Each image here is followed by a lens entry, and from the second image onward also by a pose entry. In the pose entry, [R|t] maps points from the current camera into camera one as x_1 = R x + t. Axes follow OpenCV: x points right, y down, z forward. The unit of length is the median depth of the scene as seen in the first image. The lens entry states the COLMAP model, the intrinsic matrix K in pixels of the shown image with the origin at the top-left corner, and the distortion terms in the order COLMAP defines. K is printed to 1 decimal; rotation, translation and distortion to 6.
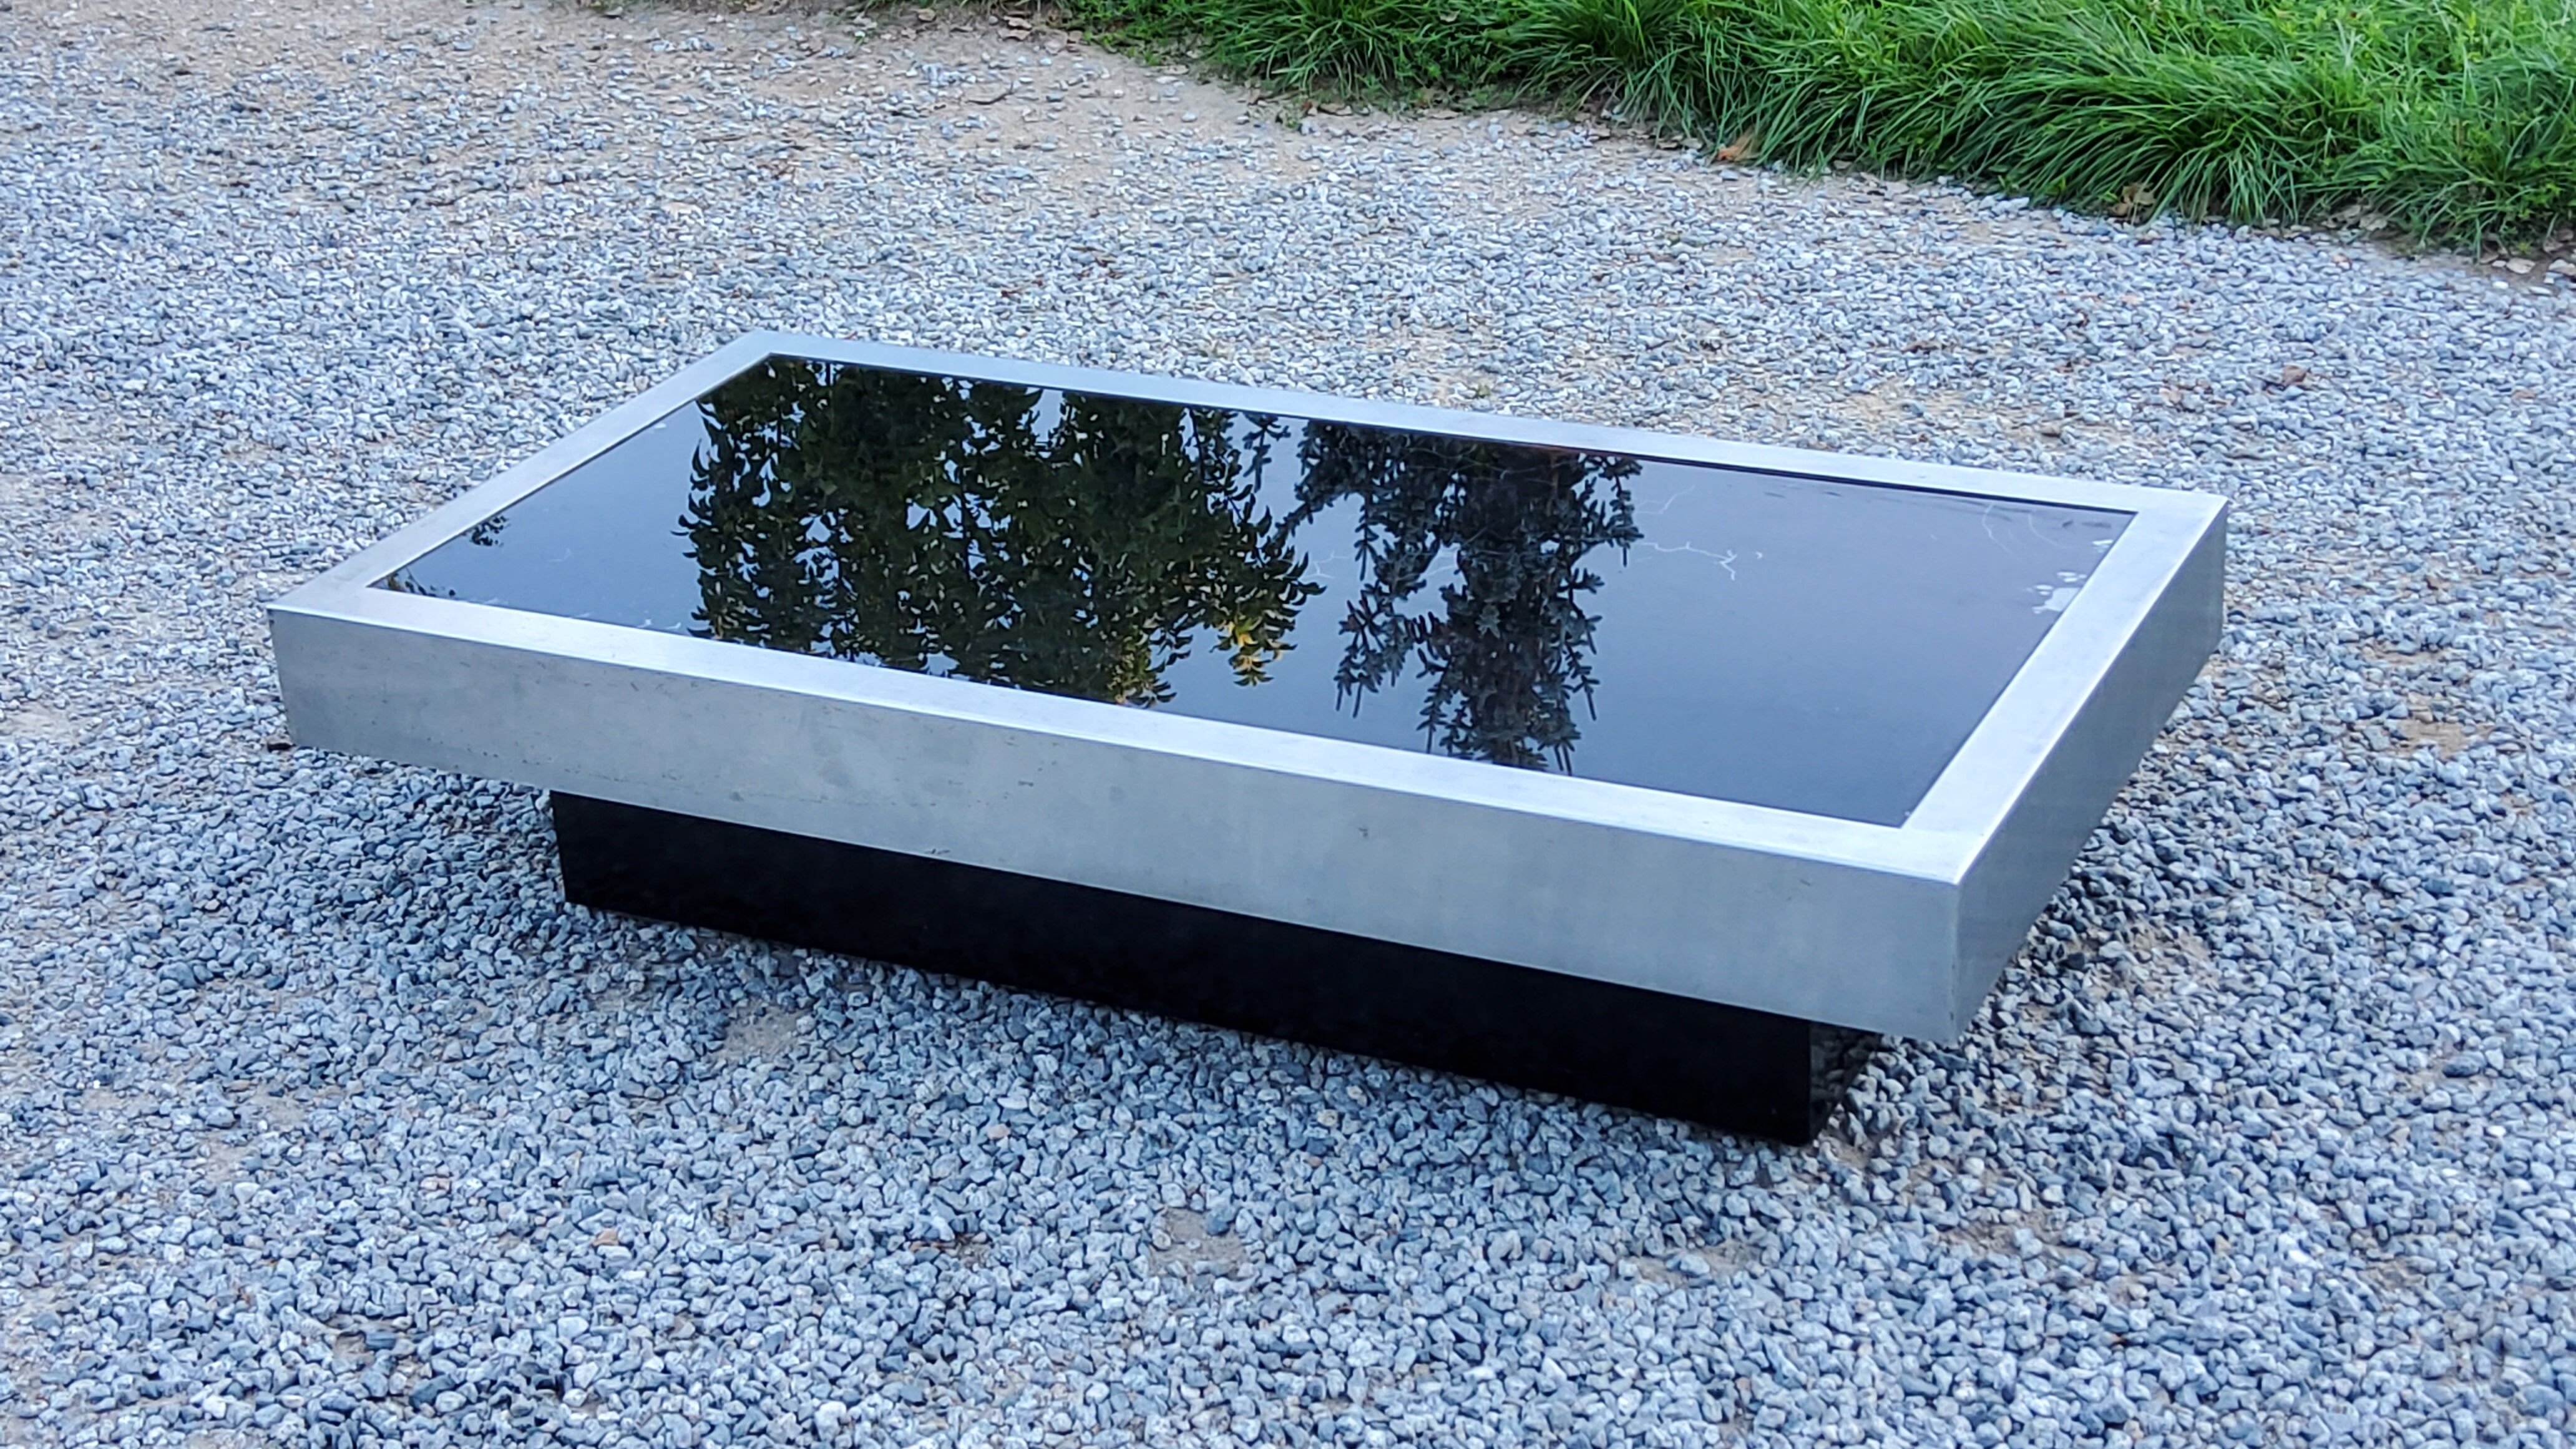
lens RADIAL K [[3849.9, 0, 1260.1], [0, 3849.9, 713.4], [0, 0, 1]] dist [0.188485, -0.529021]
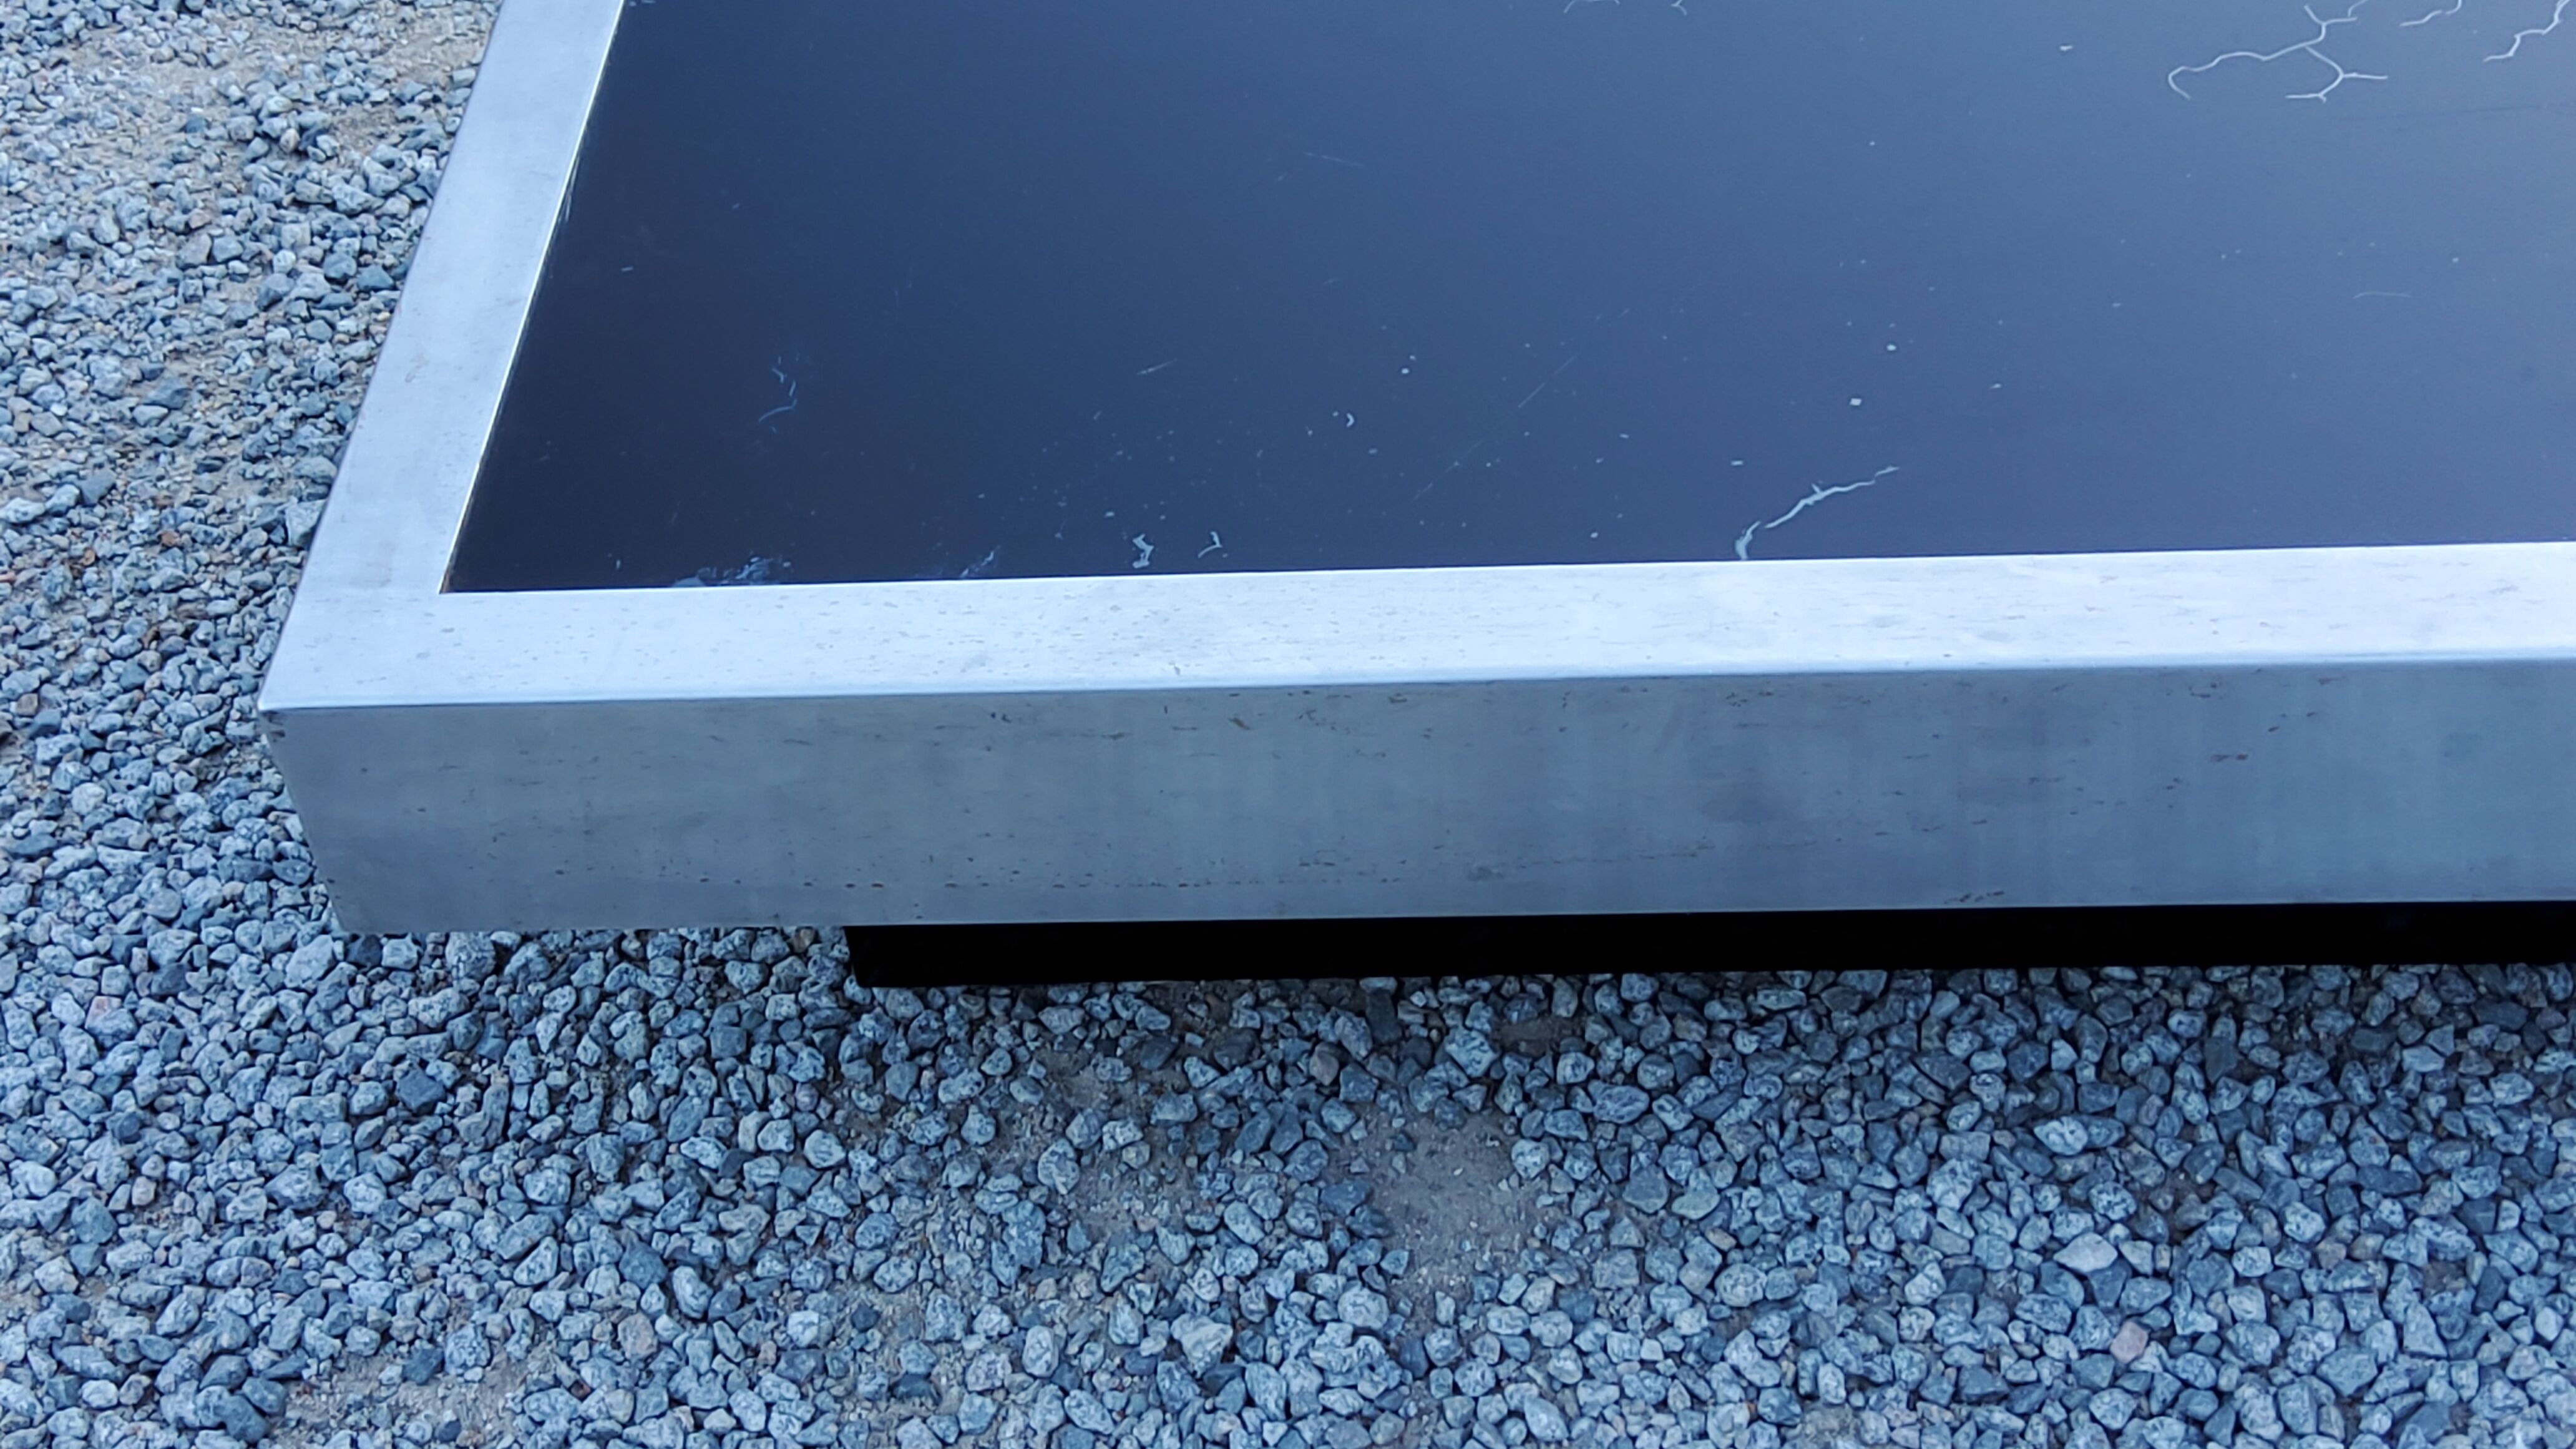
lens RADIAL K [[3849.9, 0, 1260.1], [0, 3849.9, 713.4], [0, 0, 1]] dist [0.188485, -0.529021]
pose [[0.919756, -0.292297, 0.261938, -0.283125], [0.195718, 0.920040, 0.339443, -0.165783], [-0.340211, -0.260939, 0.903420, 0.588186]]
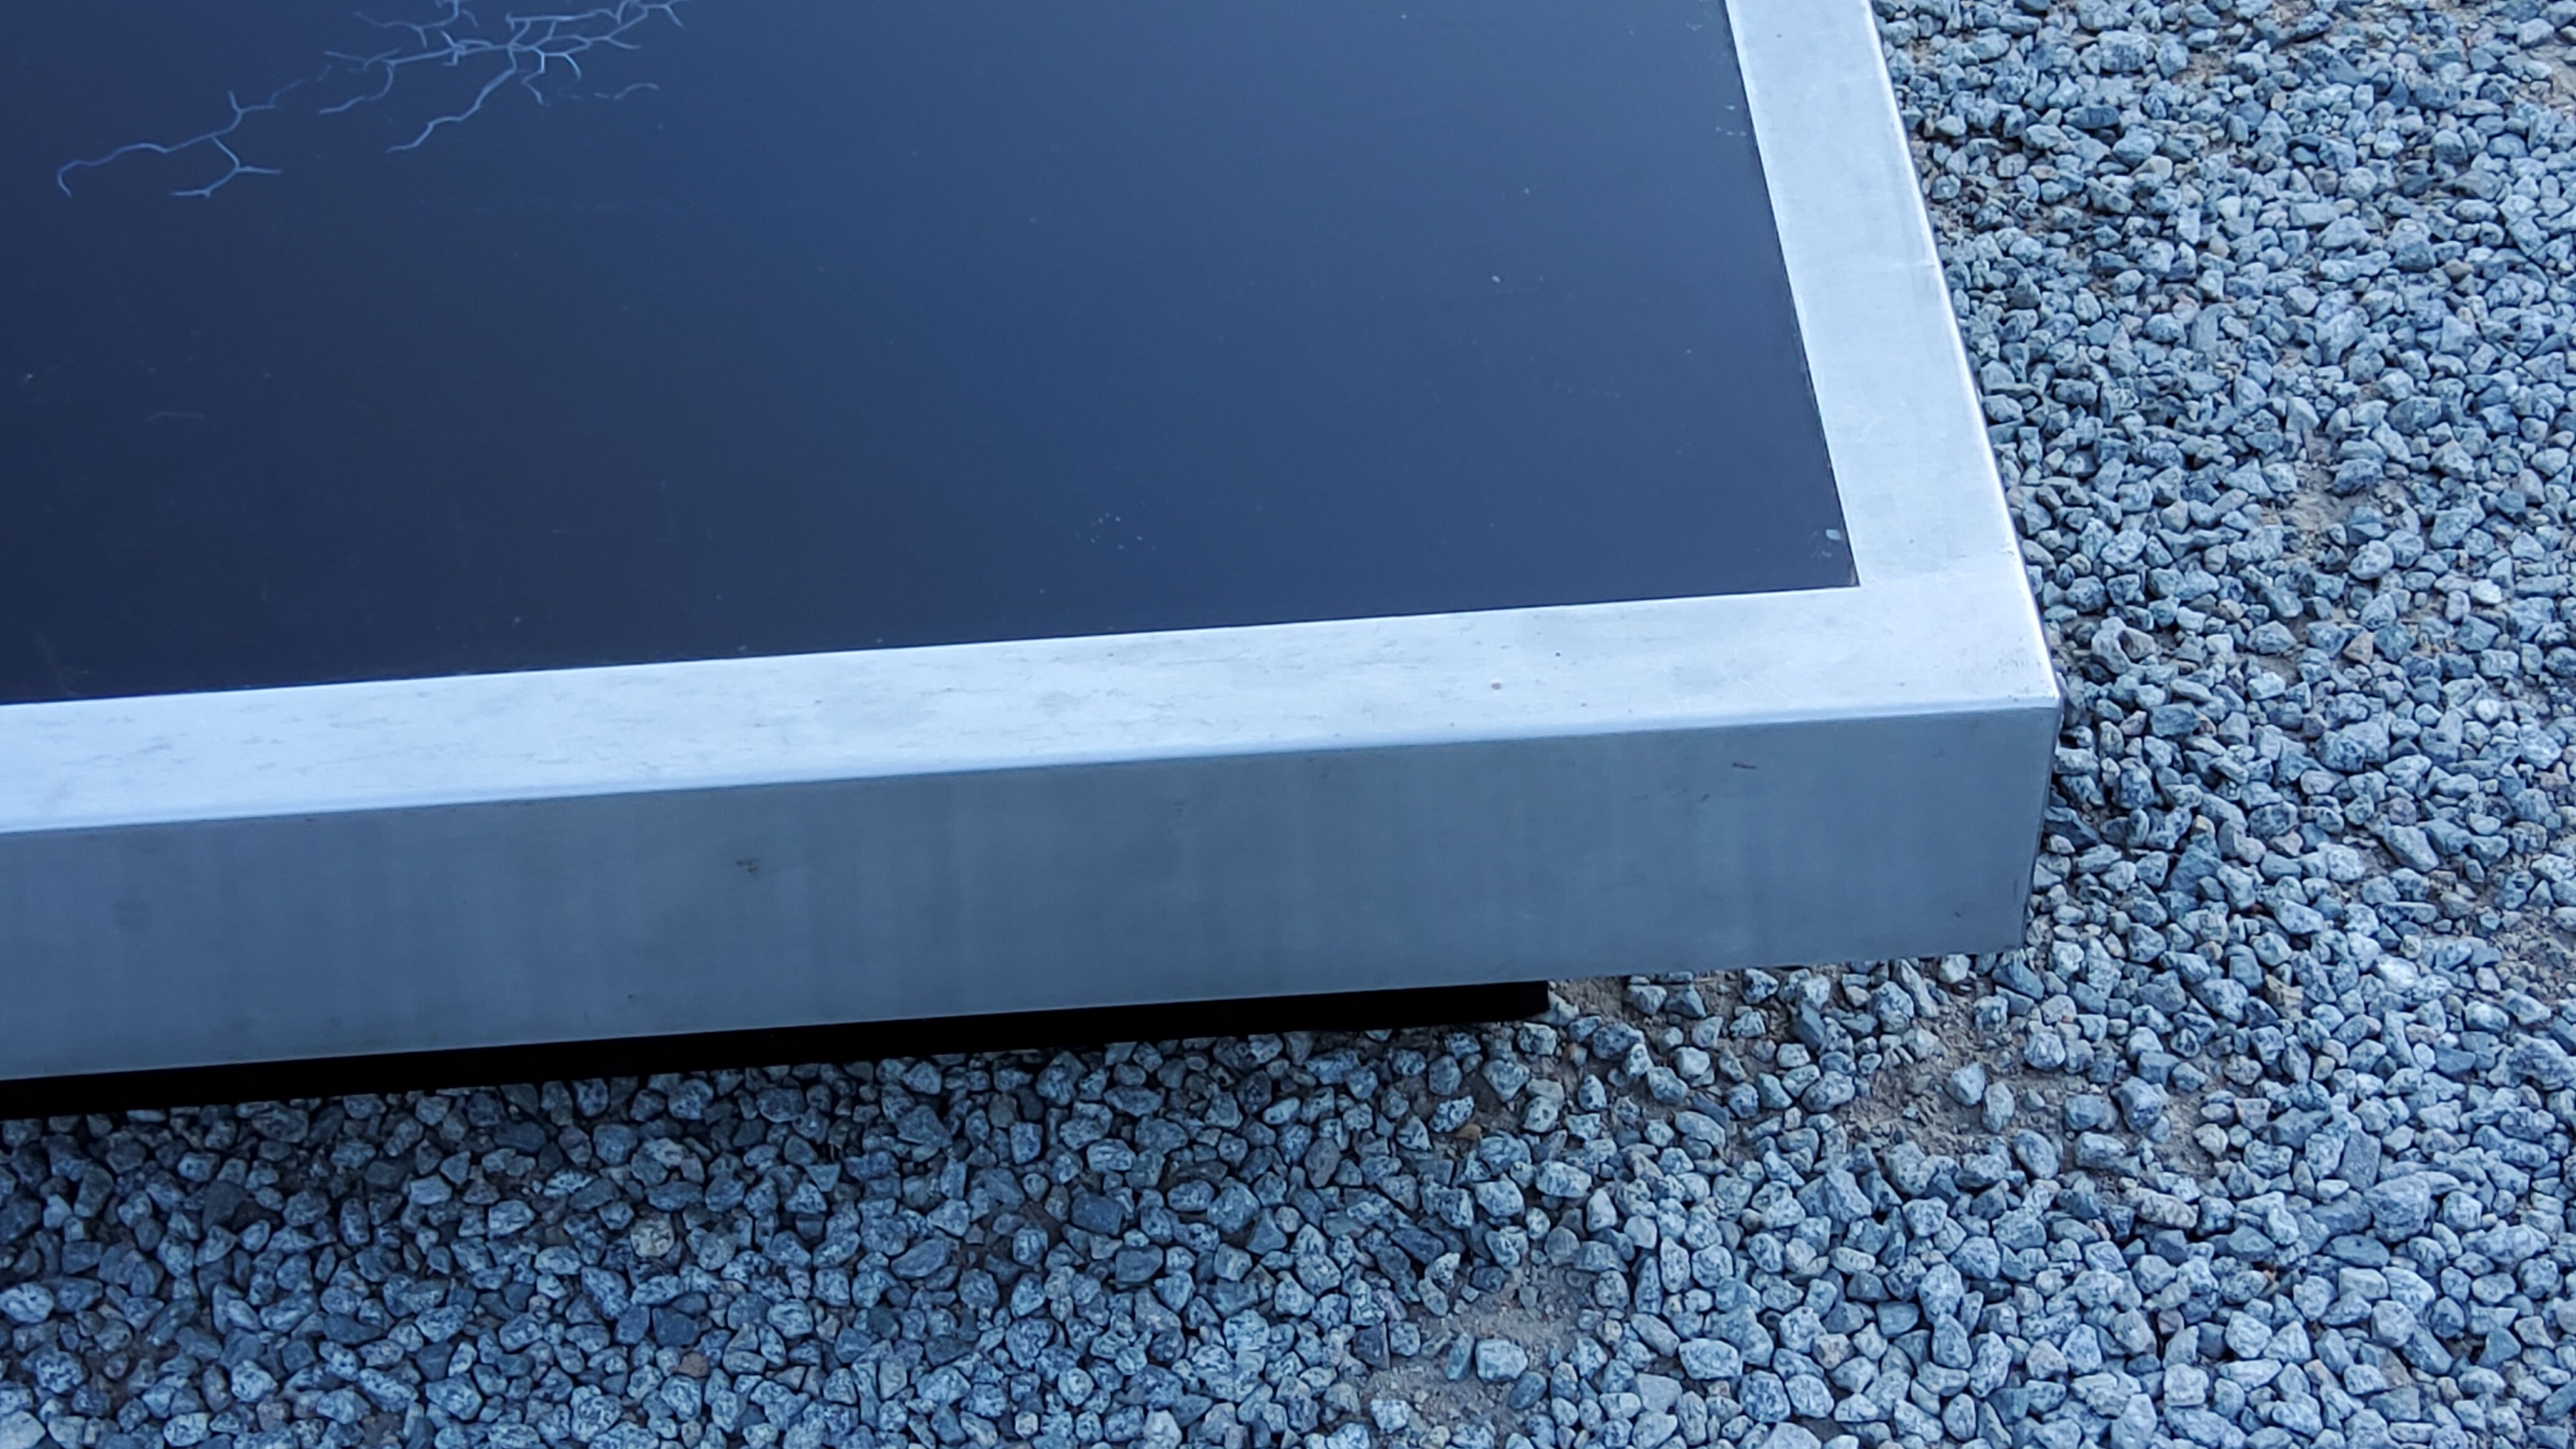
lens RADIAL K [[3849.9, 0, 1260.1], [0, 3849.9, 713.4], [0, 0, 1]] dist [0.188485, -0.529021]
pose [[0.866837, -0.339580, 0.365073, -0.077093], [0.191904, 0.903036, 0.384315, -0.141417], [-0.460180, -0.263079, 0.847953, 0.536040]]
